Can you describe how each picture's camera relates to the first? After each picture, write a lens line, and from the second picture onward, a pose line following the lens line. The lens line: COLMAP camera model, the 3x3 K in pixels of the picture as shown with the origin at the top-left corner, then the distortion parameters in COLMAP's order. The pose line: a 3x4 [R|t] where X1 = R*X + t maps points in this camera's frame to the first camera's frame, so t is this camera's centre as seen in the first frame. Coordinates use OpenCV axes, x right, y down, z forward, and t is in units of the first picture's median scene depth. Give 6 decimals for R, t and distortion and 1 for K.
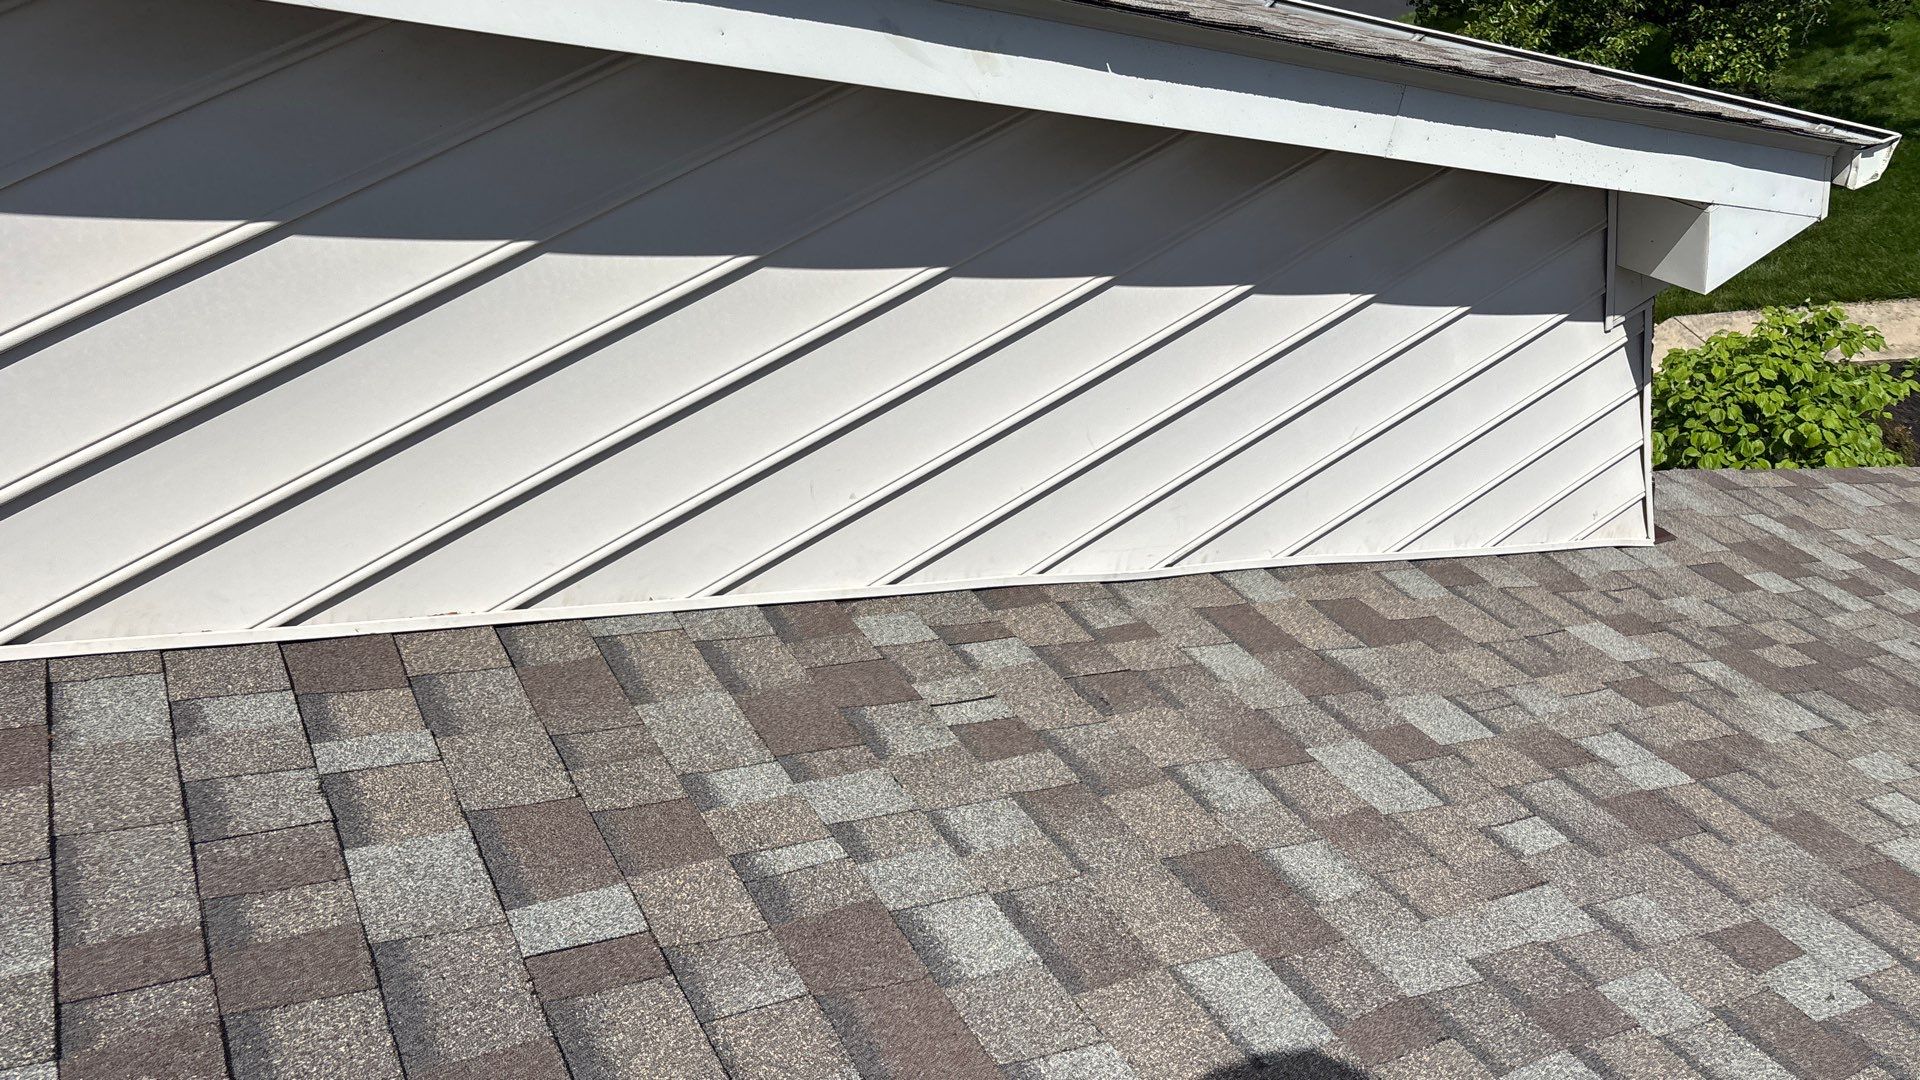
lens RADIAL K [[1407.8, 0, 960.0], [0, 1407.8, 540.0], [0, 0, 1]] dist [0.104260, -0.088859]
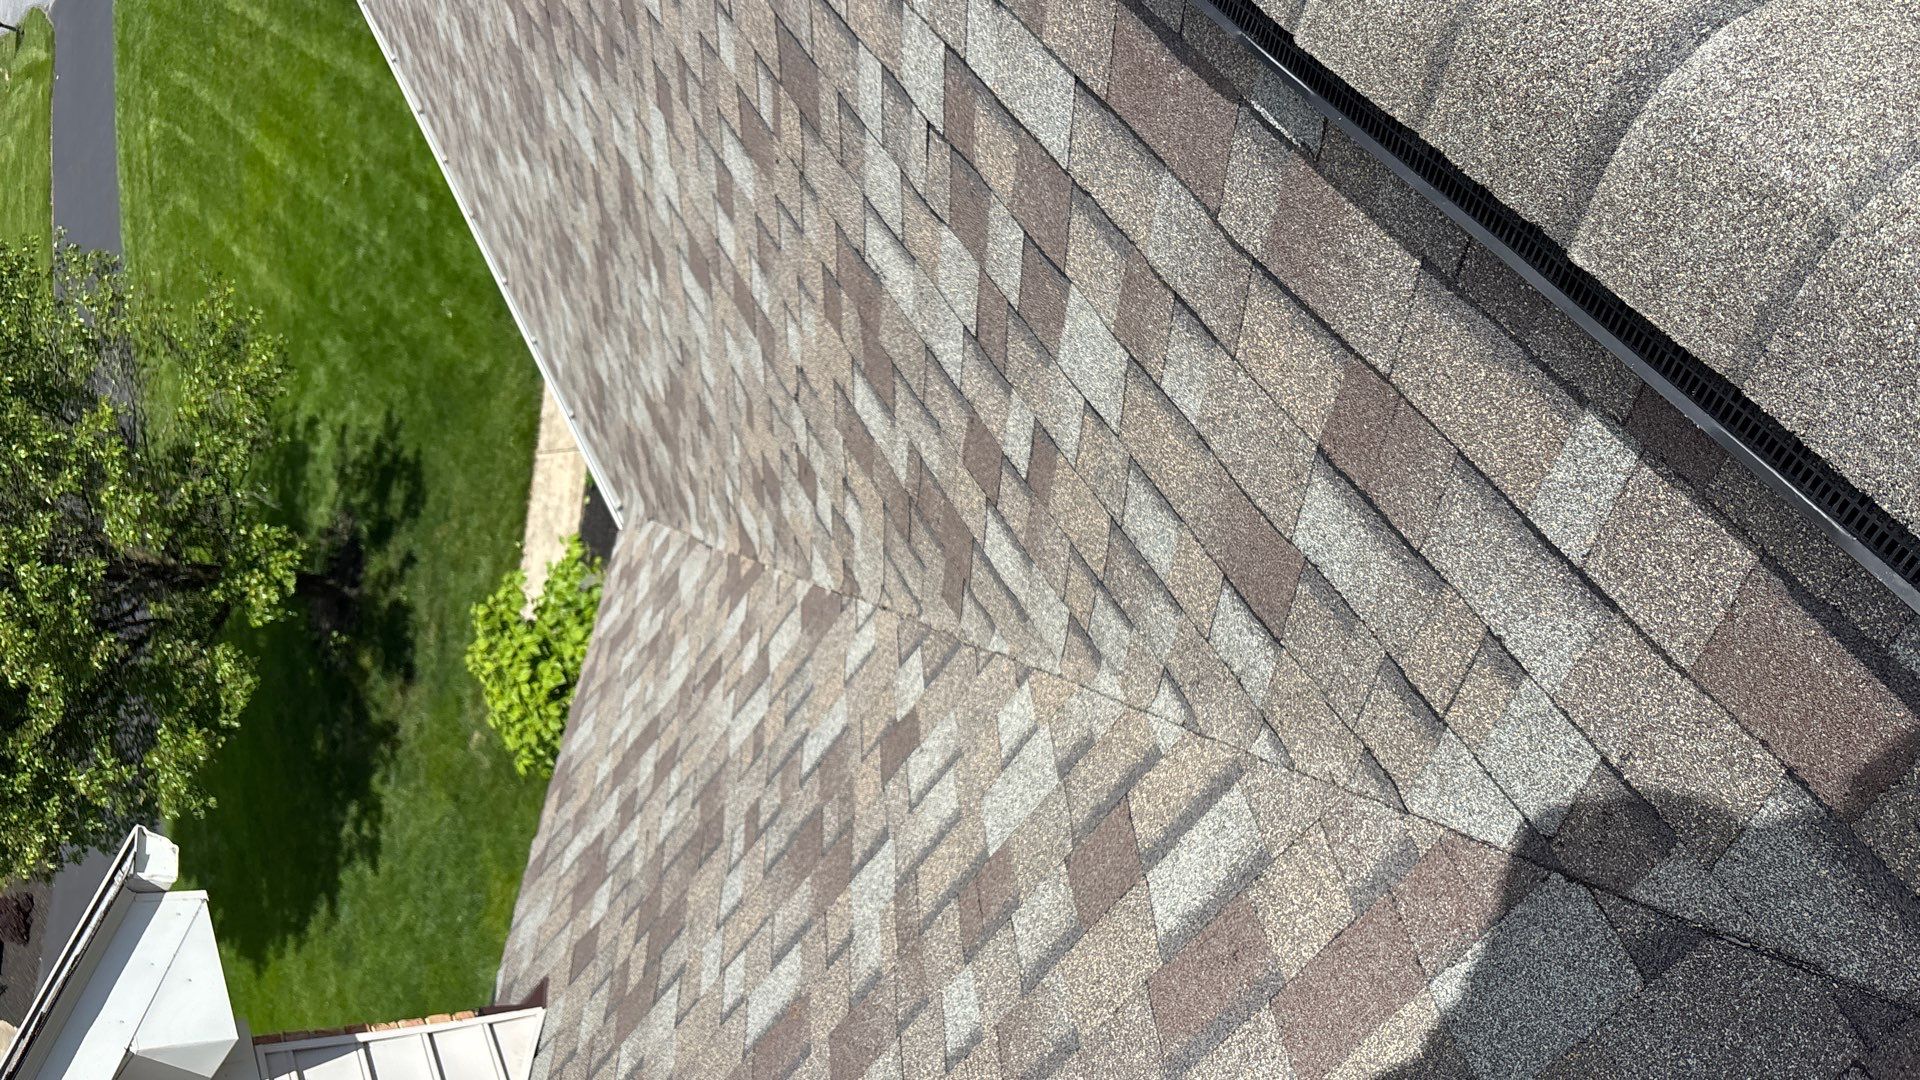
lens RADIAL K [[1407.8, 0, 960.0], [0, 1407.8, 540.0], [0, 0, 1]] dist [0.104260, -0.088859]
pose [[0.094253, -0.922607, 0.374048, 0.376026], [0.988516, 0.131308, 0.074789, 0.149944], [-0.118117, 0.362704, 0.924389, -0.078371]]
